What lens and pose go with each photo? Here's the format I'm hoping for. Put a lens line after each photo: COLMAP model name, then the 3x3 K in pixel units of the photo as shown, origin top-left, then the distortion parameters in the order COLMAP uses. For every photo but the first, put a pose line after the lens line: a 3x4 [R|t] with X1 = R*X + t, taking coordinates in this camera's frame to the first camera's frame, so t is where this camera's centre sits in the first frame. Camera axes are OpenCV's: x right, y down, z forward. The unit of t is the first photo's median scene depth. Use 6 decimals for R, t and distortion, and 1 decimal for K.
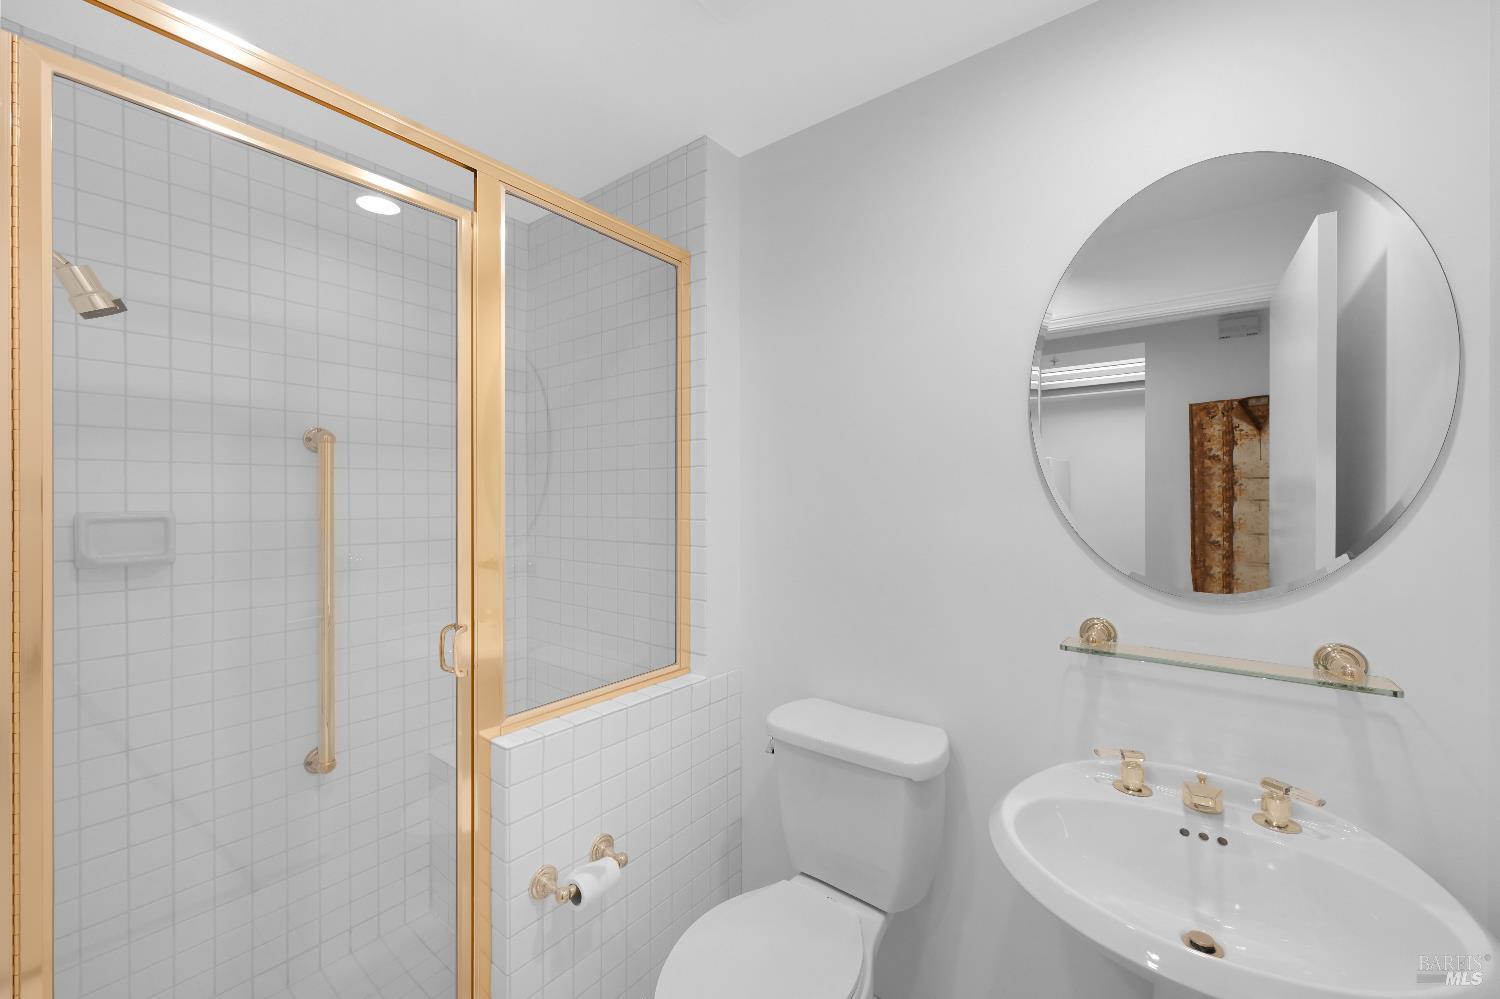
lens RADIAL K [[596.4, 0, 746.4], [0, 596.4, 499.5], [0, 0, 1]] dist [0.001353, 0.000454]
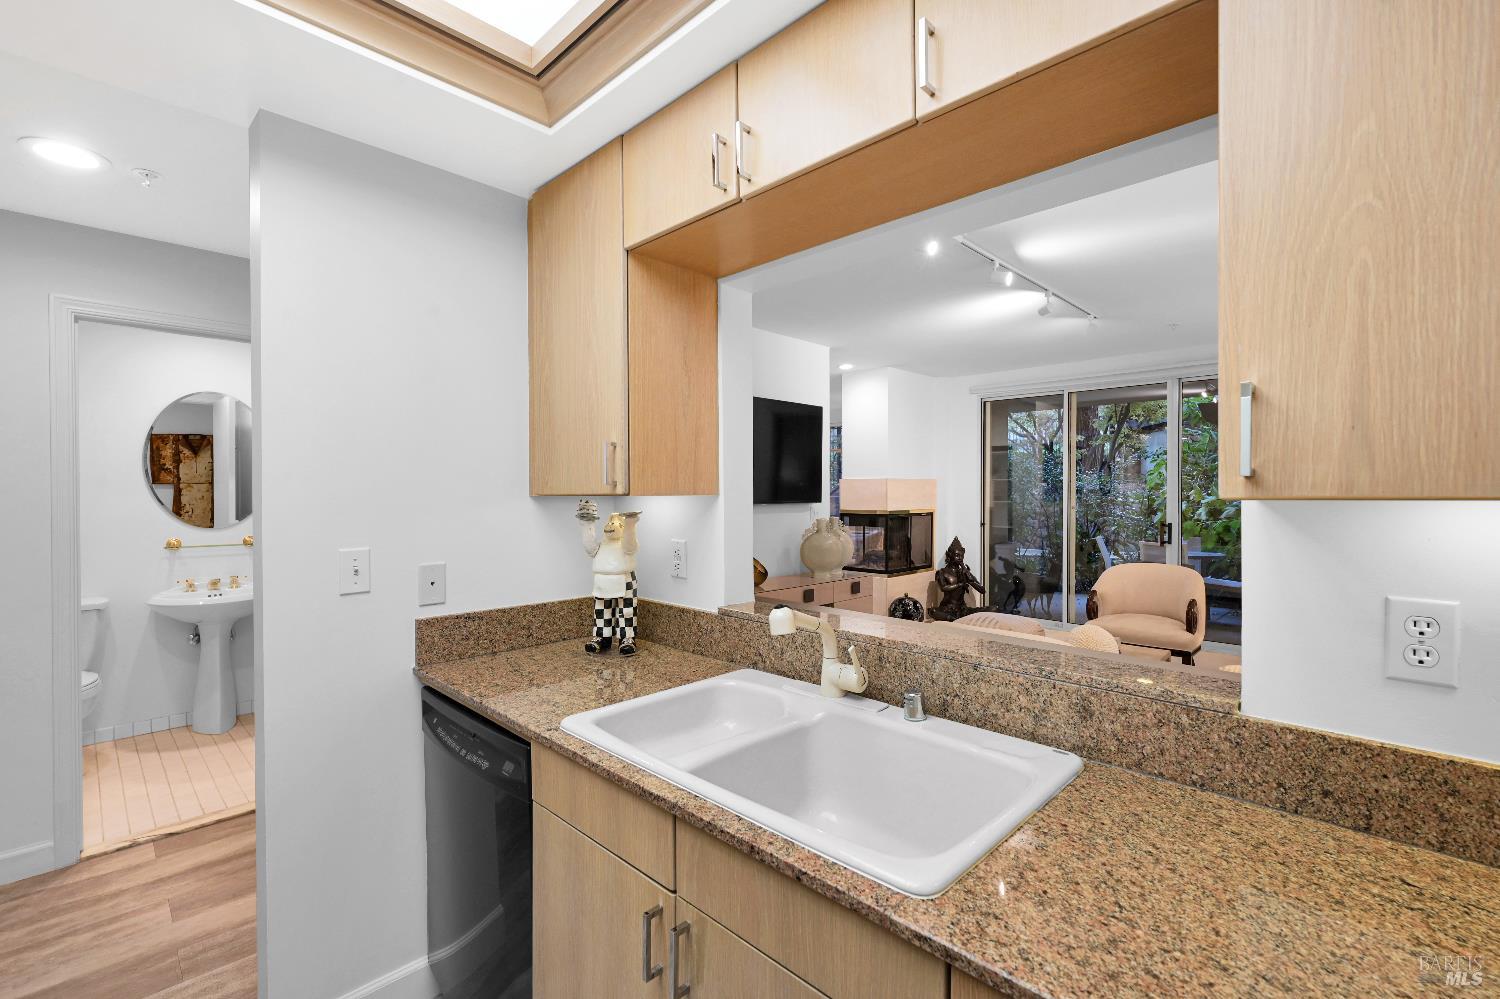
lens RADIAL K [[681.6, 0, 748.4], [0, 681.6, 505.7], [0, 0, 1]] dist [0.002835, 0.000005]
pose [[0.134970, -0.006144, 0.990831, -0.759851], [-0.003423, 0.999972, 0.006667, 0.003645], [-0.990844, -0.004292, 0.134945, -0.721962]]
